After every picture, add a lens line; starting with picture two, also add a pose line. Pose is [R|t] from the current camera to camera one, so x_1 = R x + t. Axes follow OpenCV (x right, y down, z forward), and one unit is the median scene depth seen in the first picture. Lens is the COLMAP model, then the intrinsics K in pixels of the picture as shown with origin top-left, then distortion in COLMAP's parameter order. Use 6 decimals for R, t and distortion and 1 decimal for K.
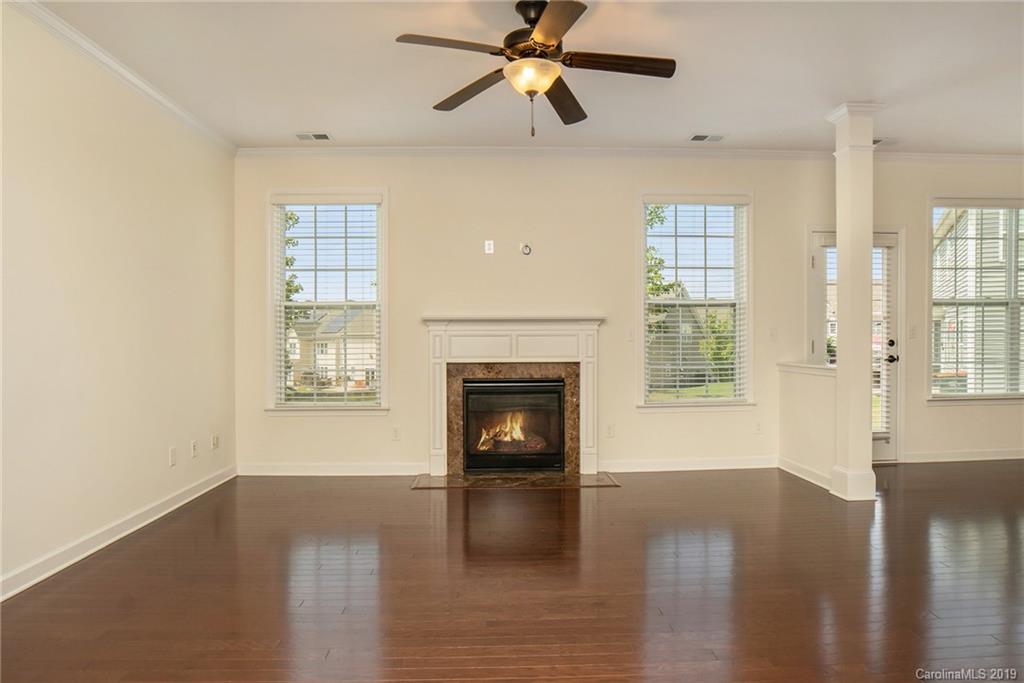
lens RADIAL K [[636.9, 0, 512.0], [0, 636.9, 341.5], [0, 0, 1]] dist [-0.049674, -0.000655]
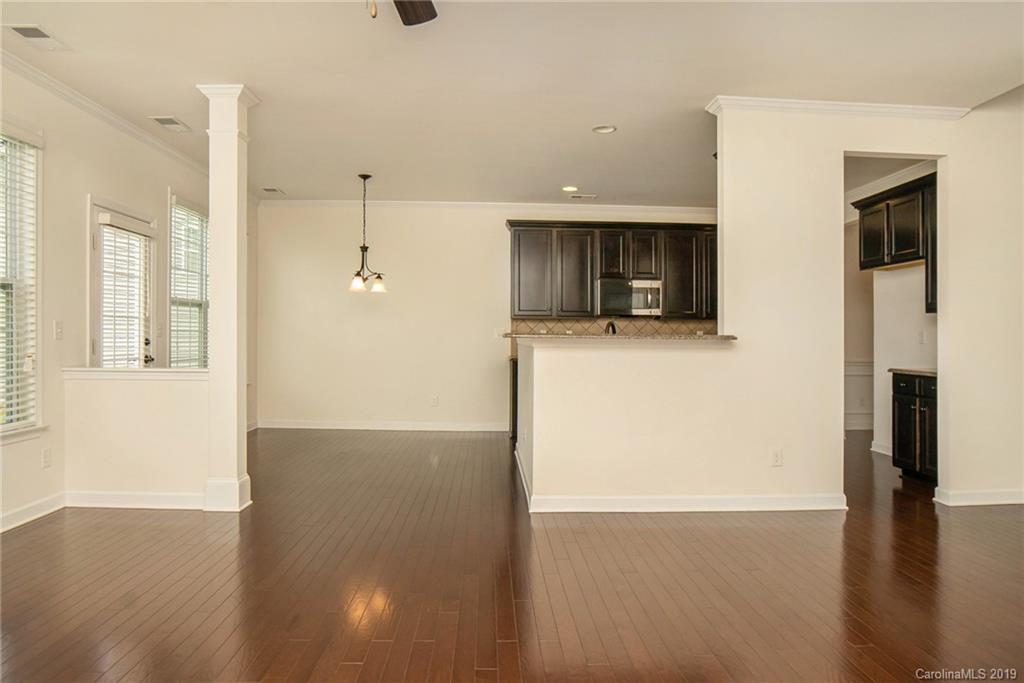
lens RADIAL K [[636.9, 0, 512.0], [0, 636.9, 341.5], [0, 0, 1]] dist [-0.049674, -0.000655]
pose [[-0.005245, -0.005361, 0.999972, -0.316602], [0.002171, 0.999983, 0.005372, -0.002361], [-0.999984, 0.002199, -0.005233, 0.470893]]
